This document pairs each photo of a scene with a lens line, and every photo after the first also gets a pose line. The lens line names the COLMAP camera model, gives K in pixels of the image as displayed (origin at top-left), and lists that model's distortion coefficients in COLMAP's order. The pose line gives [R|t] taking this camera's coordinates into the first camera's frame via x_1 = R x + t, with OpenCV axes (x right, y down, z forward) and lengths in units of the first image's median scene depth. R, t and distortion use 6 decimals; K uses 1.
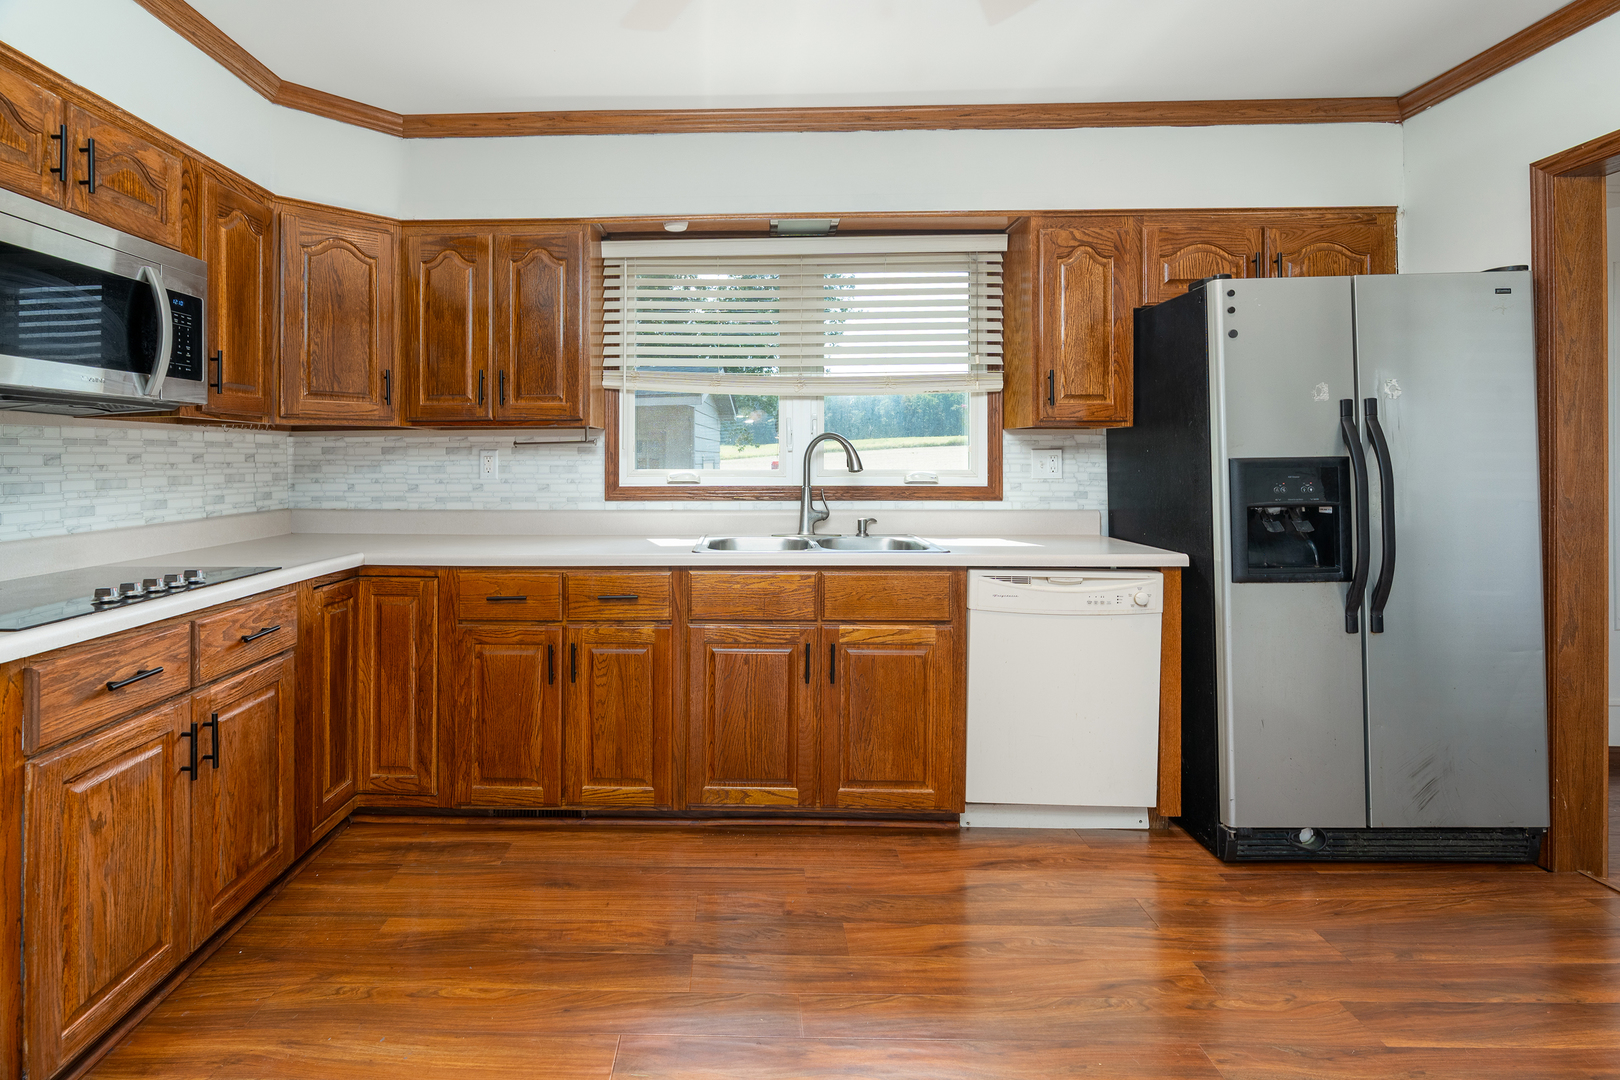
lens RADIAL K [[809.9, 0, 712.7], [0, 809.9, 455.6], [0, 0, 1]] dist [-0.010956, 0.000784]
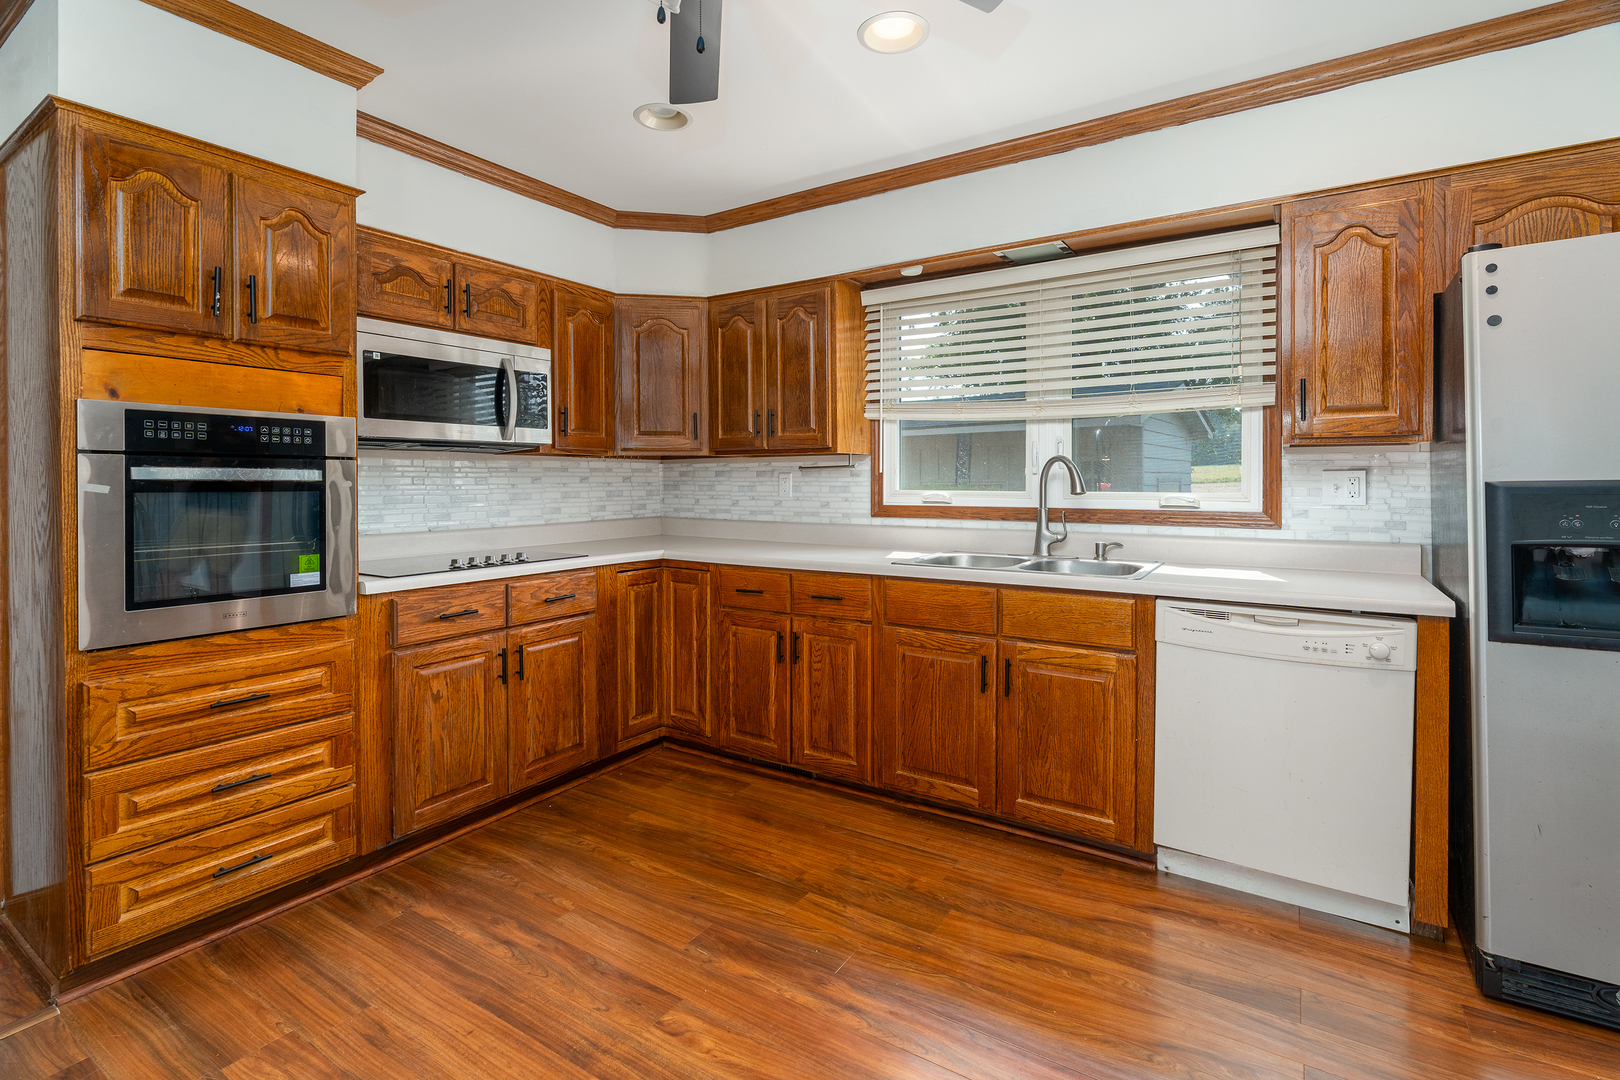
lens RADIAL K [[757.9, 0, 764.5], [0, 757.9, 488.2], [0, 0, 1]] dist [-0.013386, 0.003758]
pose [[0.847837, 0.006876, -0.530212, 0.391717], [0.001689, 0.999876, 0.015668, -0.002652], [0.530254, -0.014179, 0.847720, 0.012198]]
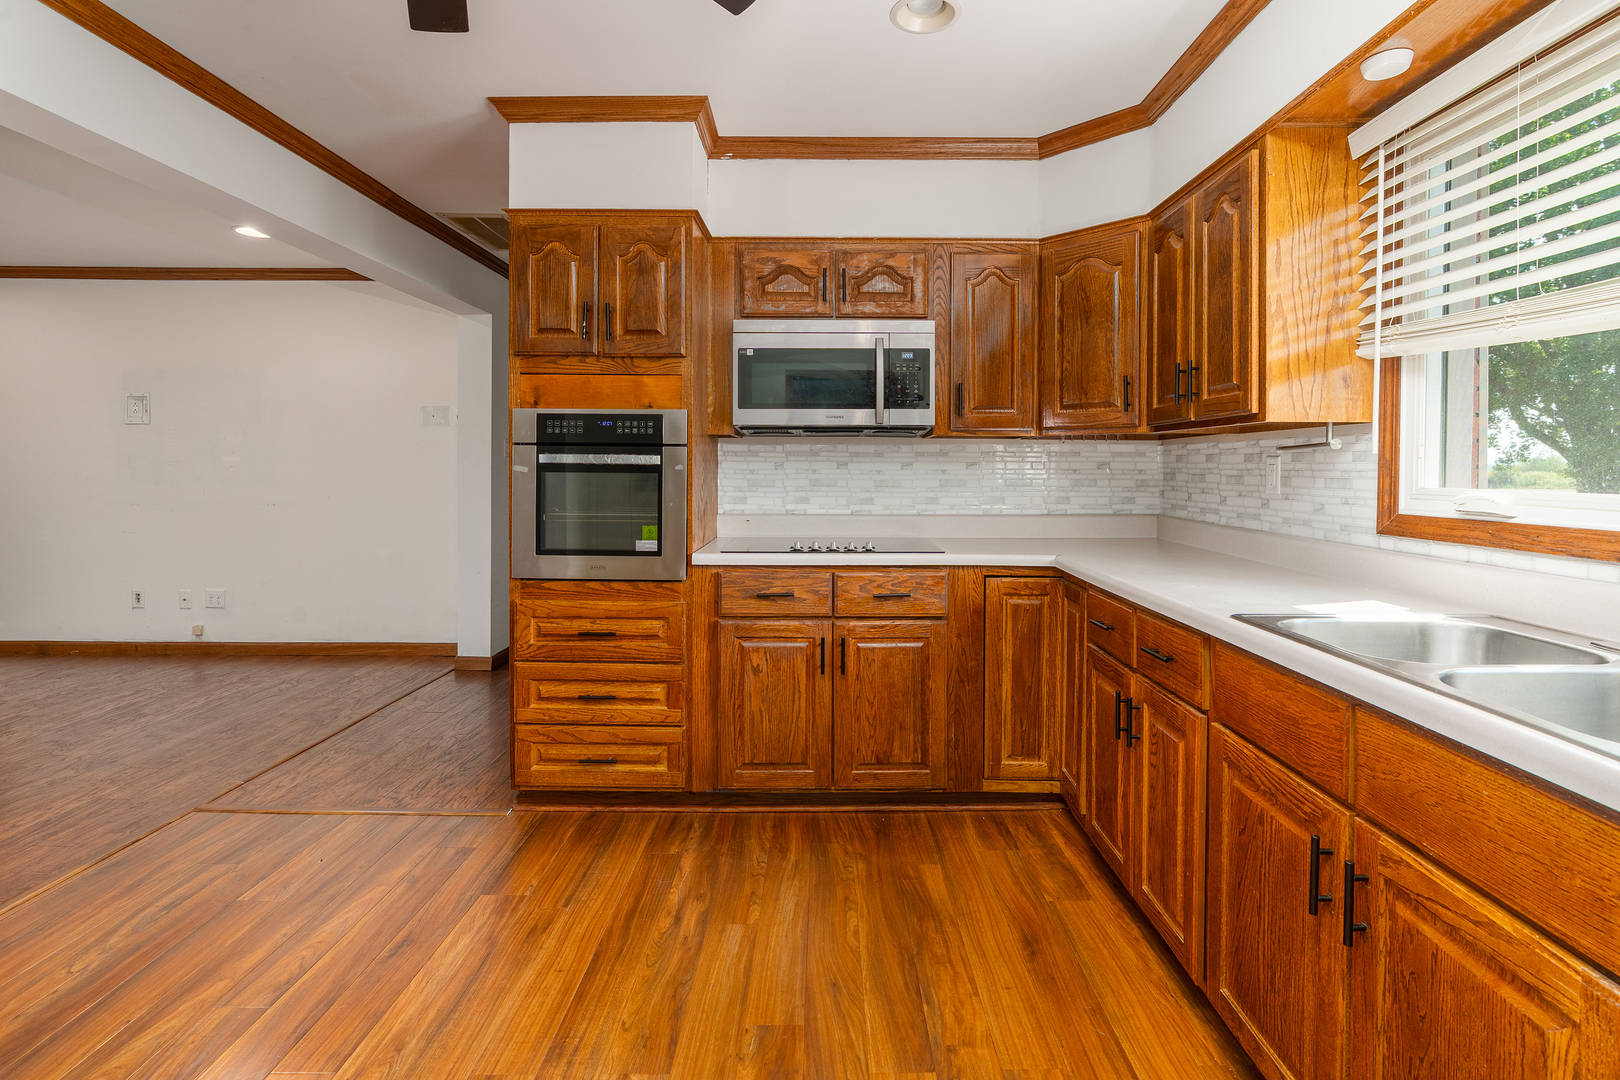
lens RADIAL K [[757.9, 0, 830.9], [0, 757.9, 483.9], [0, 0, 1]] dist [-0.013386, 0.003758]
pose [[0.052298, 0.025641, -0.998302, 0.544263], [-0.000215, 0.999671, 0.025664, 0.001189], [0.998631, -0.001128, 0.052286, 0.648114]]
